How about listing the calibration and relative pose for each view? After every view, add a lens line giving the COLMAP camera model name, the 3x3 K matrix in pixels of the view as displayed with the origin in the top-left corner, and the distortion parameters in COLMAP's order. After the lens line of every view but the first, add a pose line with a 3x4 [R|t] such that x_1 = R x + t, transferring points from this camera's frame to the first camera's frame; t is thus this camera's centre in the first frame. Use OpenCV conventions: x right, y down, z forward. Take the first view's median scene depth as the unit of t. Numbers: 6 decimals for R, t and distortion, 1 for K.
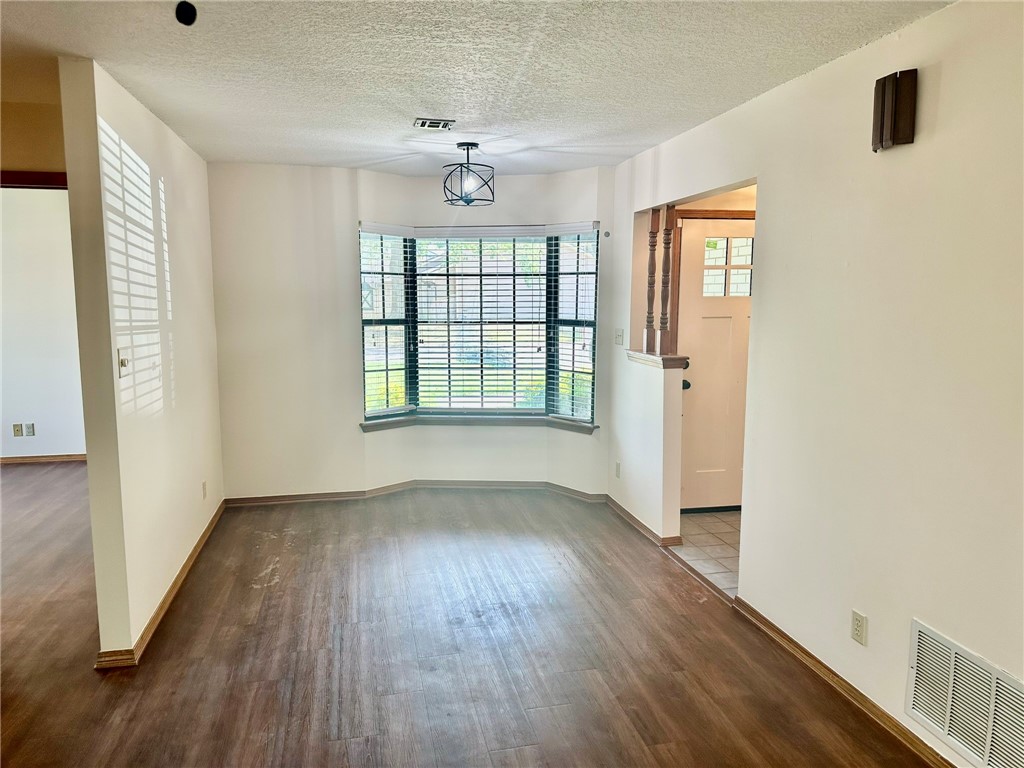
lens RADIAL K [[722.3, 0, 520.6], [0, 722.3, 390.2], [0, 0, 1]] dist [0.060723, -0.048341]
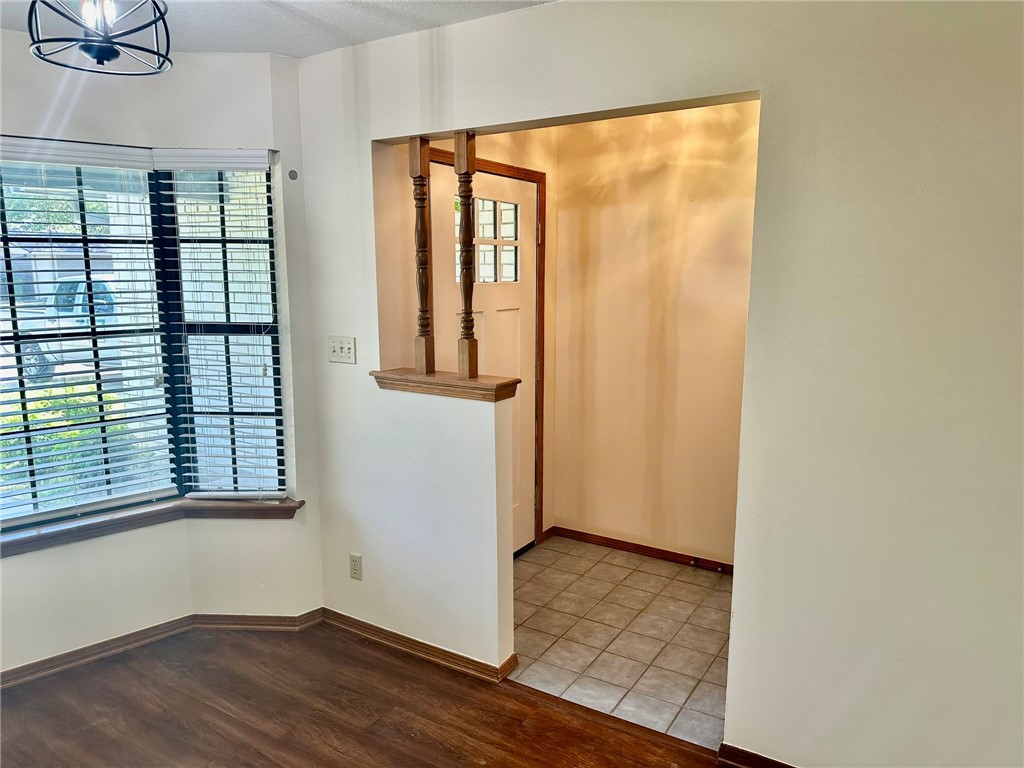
lens RADIAL K [[722.3, 0, 515.5], [0, 722.3, 386.3], [0, 0, 1]] dist [0.060723, -0.048341]
pose [[0.699101, -0.112767, 0.706075, -0.173669], [0.092680, 0.993446, 0.066898, -0.065328], [-0.708991, 0.018671, 0.704970, 0.435263]]
